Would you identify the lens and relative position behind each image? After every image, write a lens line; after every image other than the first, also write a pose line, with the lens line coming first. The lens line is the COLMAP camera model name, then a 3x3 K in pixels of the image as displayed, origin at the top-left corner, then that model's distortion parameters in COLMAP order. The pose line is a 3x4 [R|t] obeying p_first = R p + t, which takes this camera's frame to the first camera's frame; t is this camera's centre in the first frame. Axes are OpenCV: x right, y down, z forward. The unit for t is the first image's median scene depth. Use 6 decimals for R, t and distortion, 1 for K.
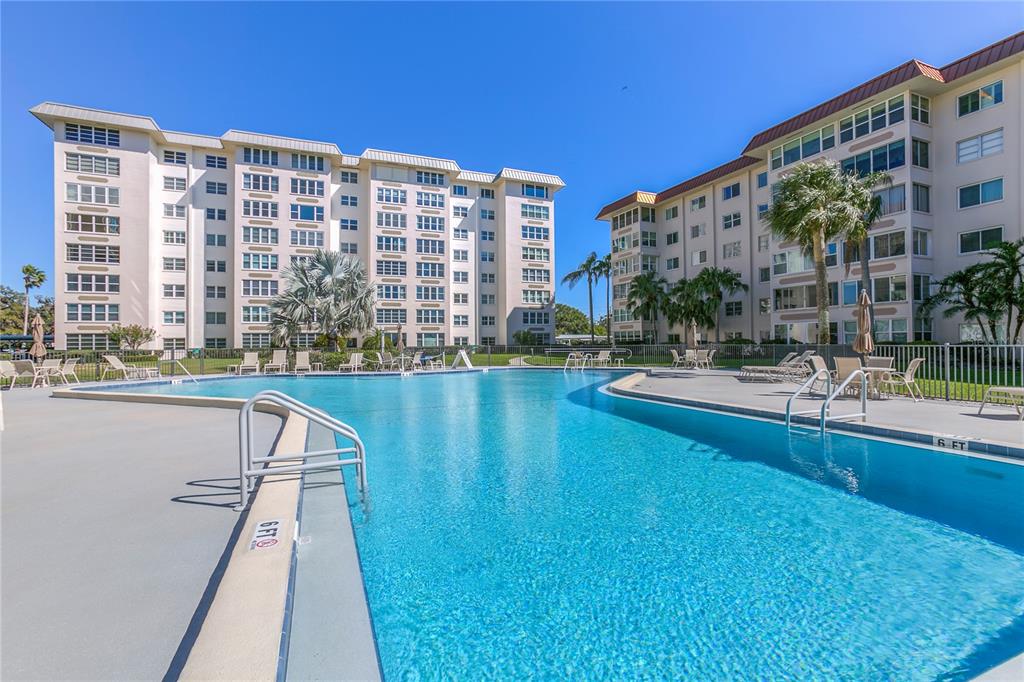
lens RADIAL K [[450.2, 0, 505.8], [0, 450.2, 337.1], [0, 0, 1]] dist [-0.001384, 0.000215]
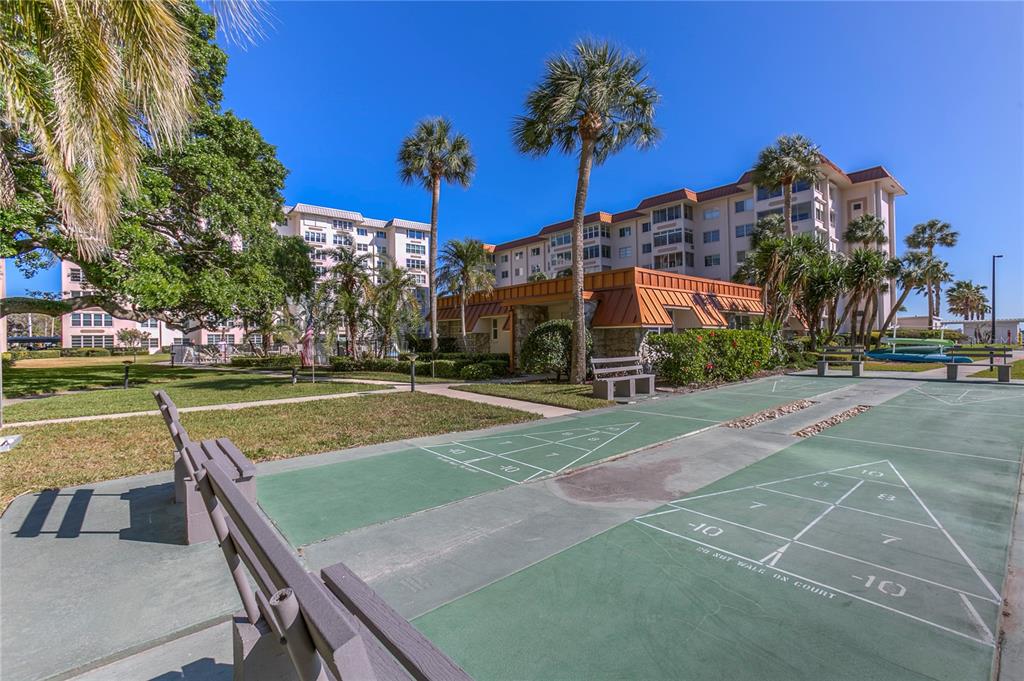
lens RADIAL K [[450.2, 0, 509.9], [0, 450.2, 337.2], [0, 0, 1]] dist [-0.001384, 0.000215]
pose [[0.948983, -0.004313, 0.315299, -0.118546], [0.002573, 0.999979, 0.005935, -0.005645], [-0.315318, -0.004821, 0.948974, -0.524287]]
